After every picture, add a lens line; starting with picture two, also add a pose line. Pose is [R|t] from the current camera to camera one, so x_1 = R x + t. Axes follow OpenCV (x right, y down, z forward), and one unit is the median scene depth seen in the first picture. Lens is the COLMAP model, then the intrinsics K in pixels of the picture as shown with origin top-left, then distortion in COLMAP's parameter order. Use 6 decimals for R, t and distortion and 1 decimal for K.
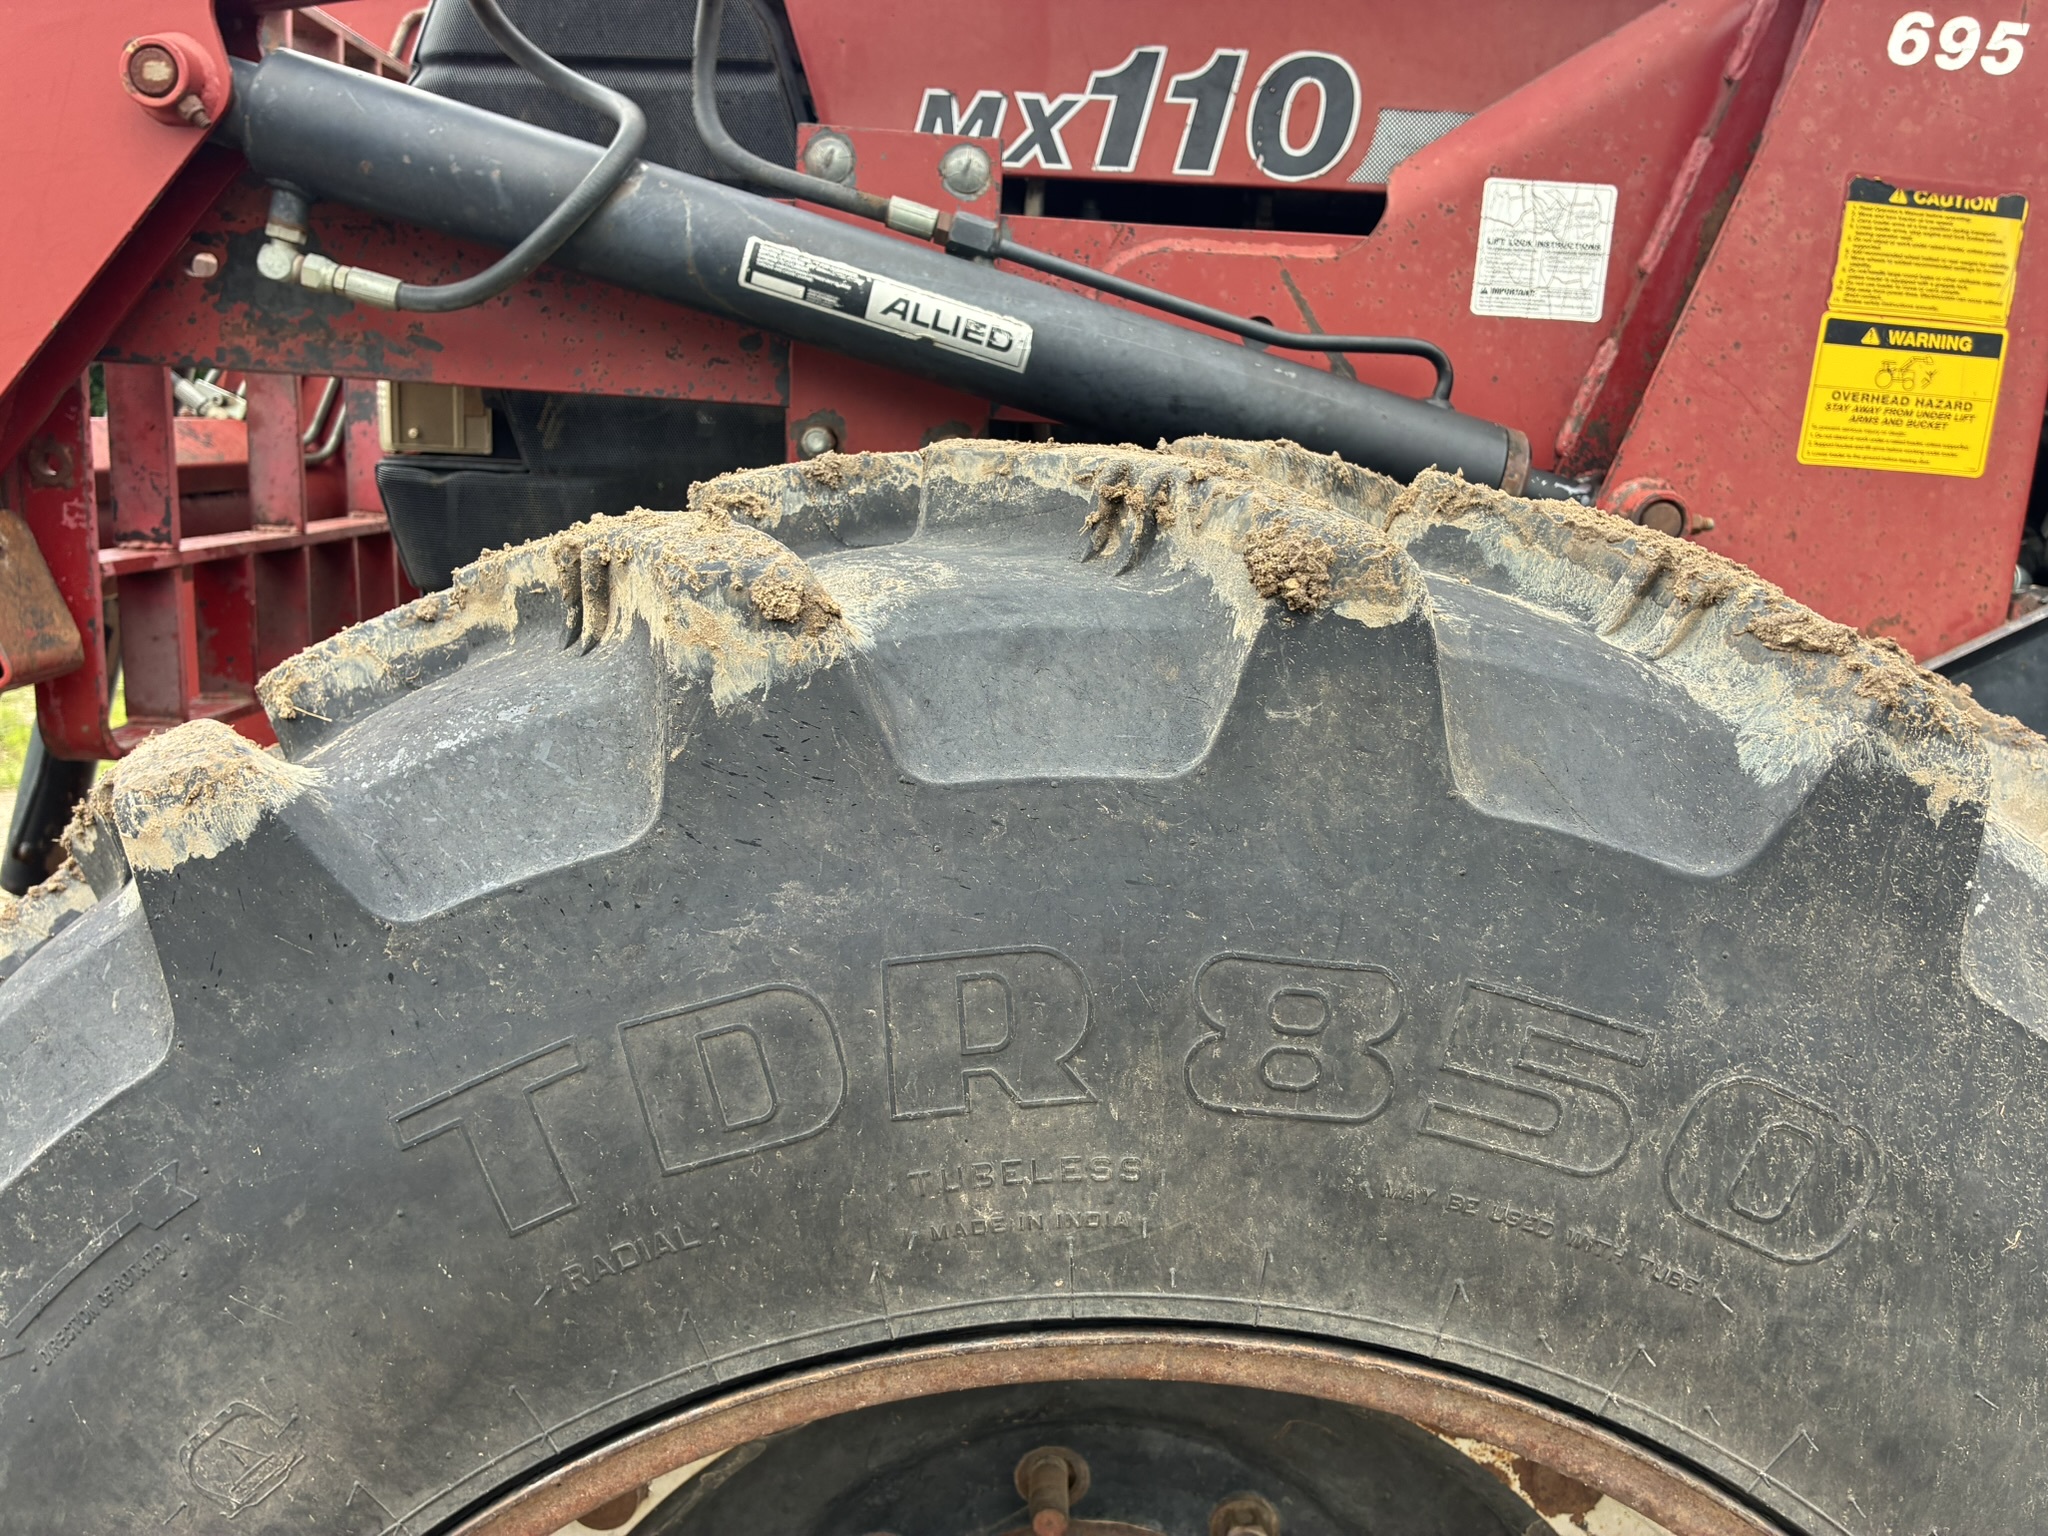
lens RADIAL K [[1597.0, 0, 1024.0], [0, 1597.0, 768.0], [0, 0, 1]] dist [0.002734, -0.003722]
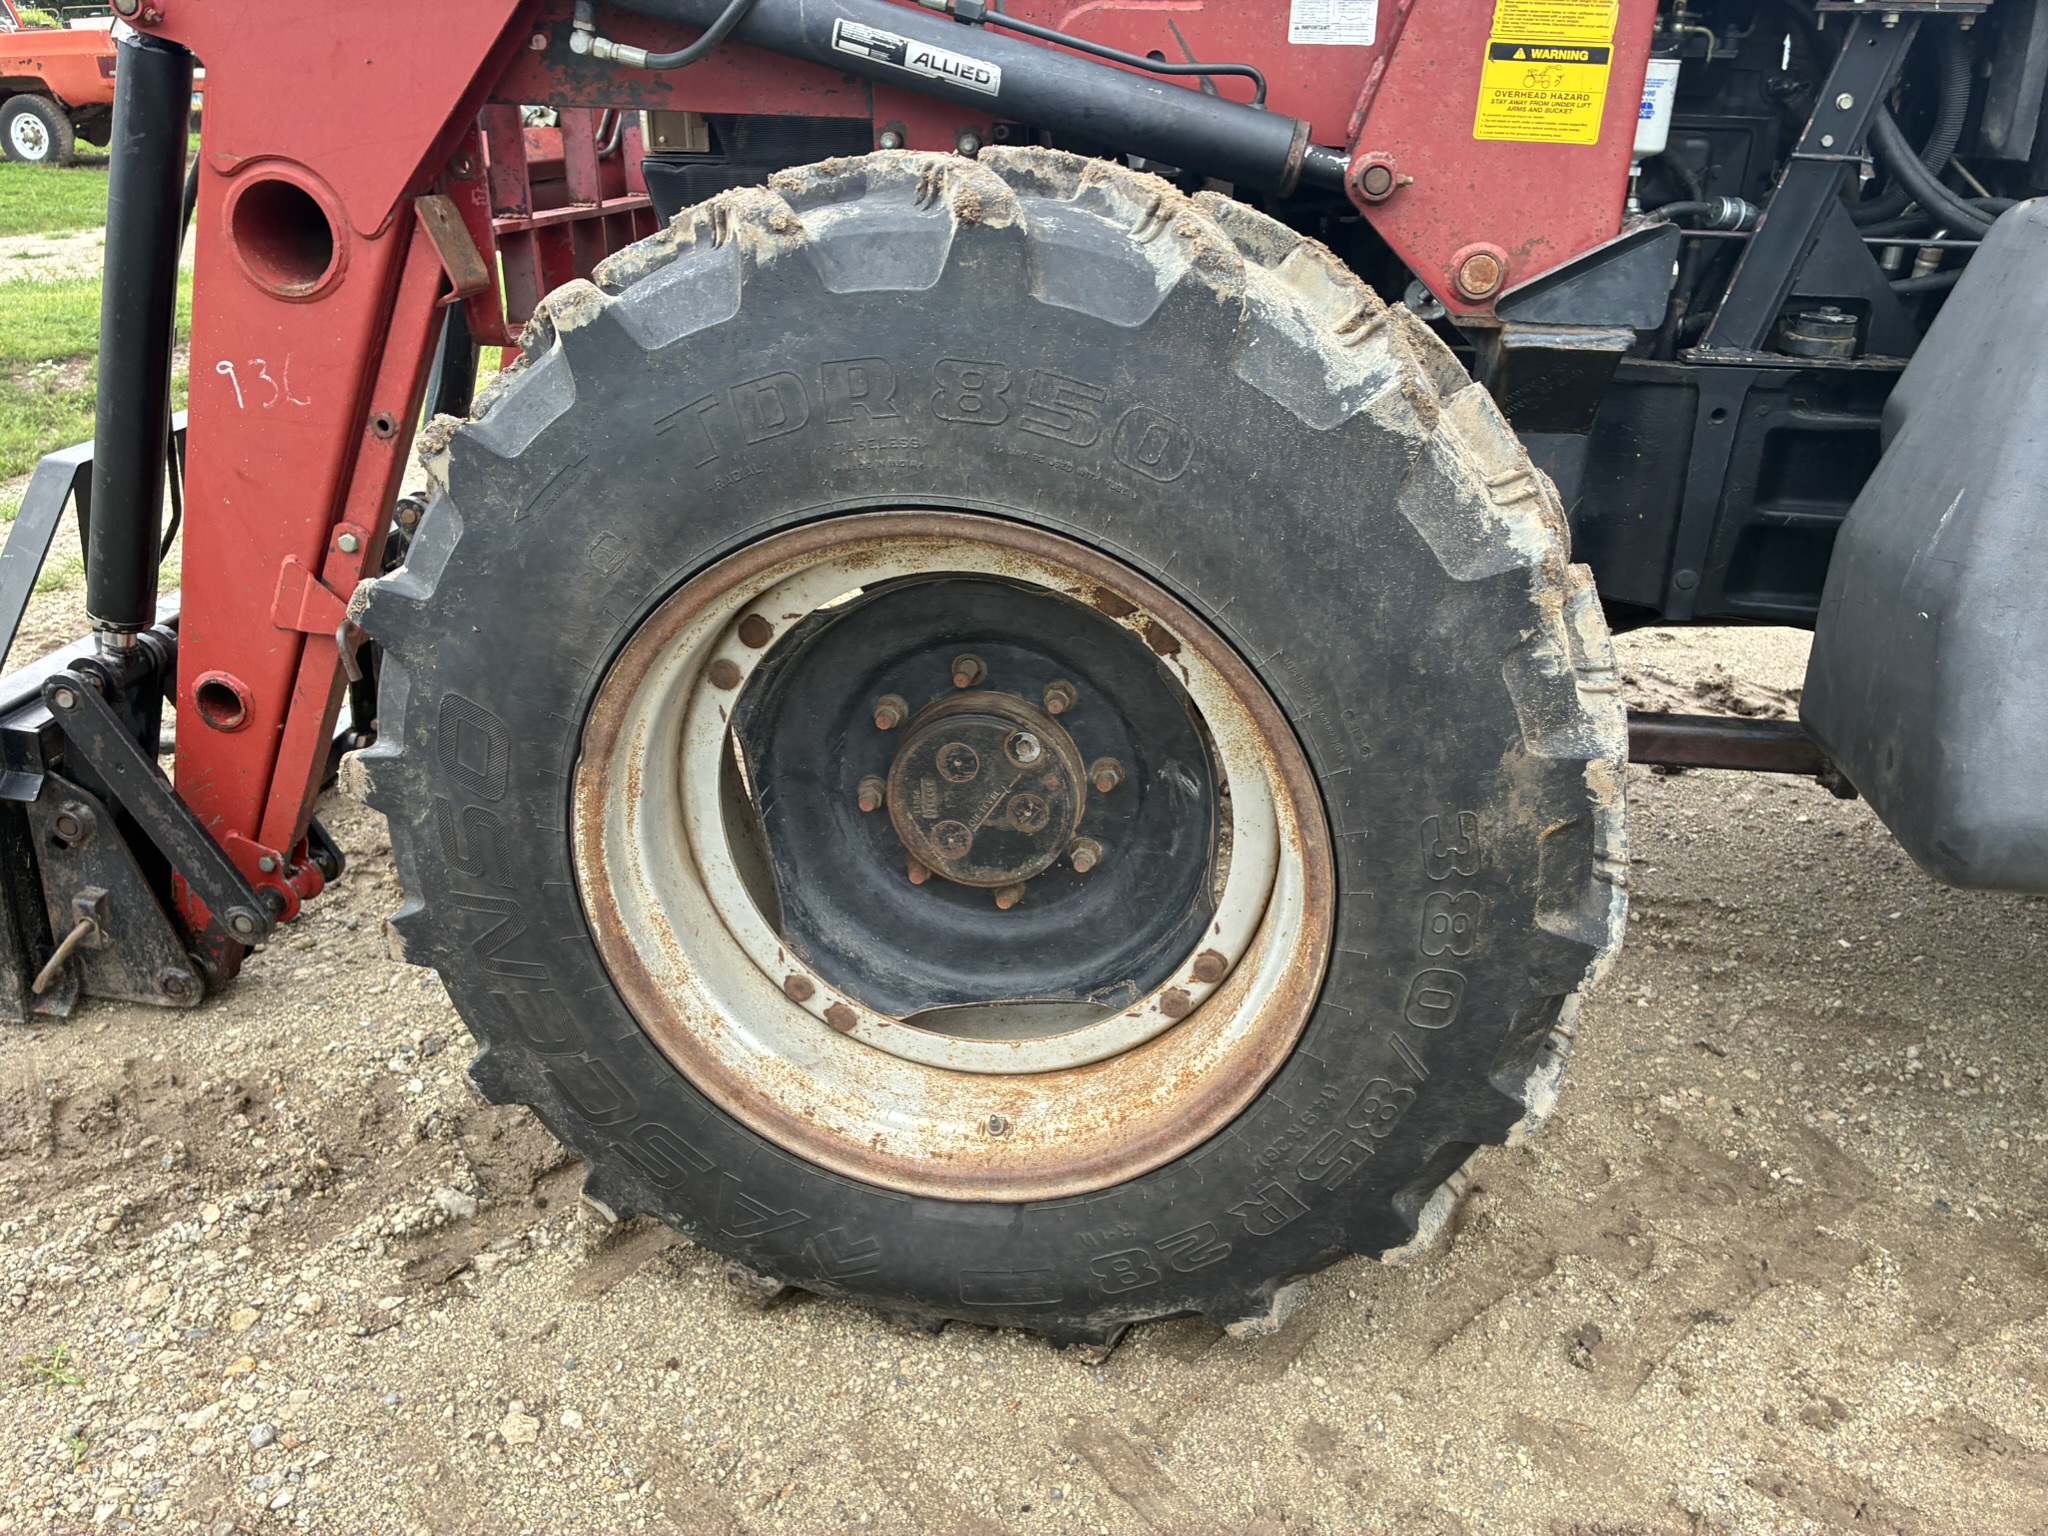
lens RADIAL K [[1665.6, 0, 1074.2], [0, 1665.6, 830.6], [0, 0, 1]] dist [0.008392, 0.007957]
pose [[0.988175, 0.033629, -0.149595, 0.574247], [-0.001364, 0.977541, 0.210741, 0.220067], [0.153322, -0.208045, 0.966028, -1.340375]]
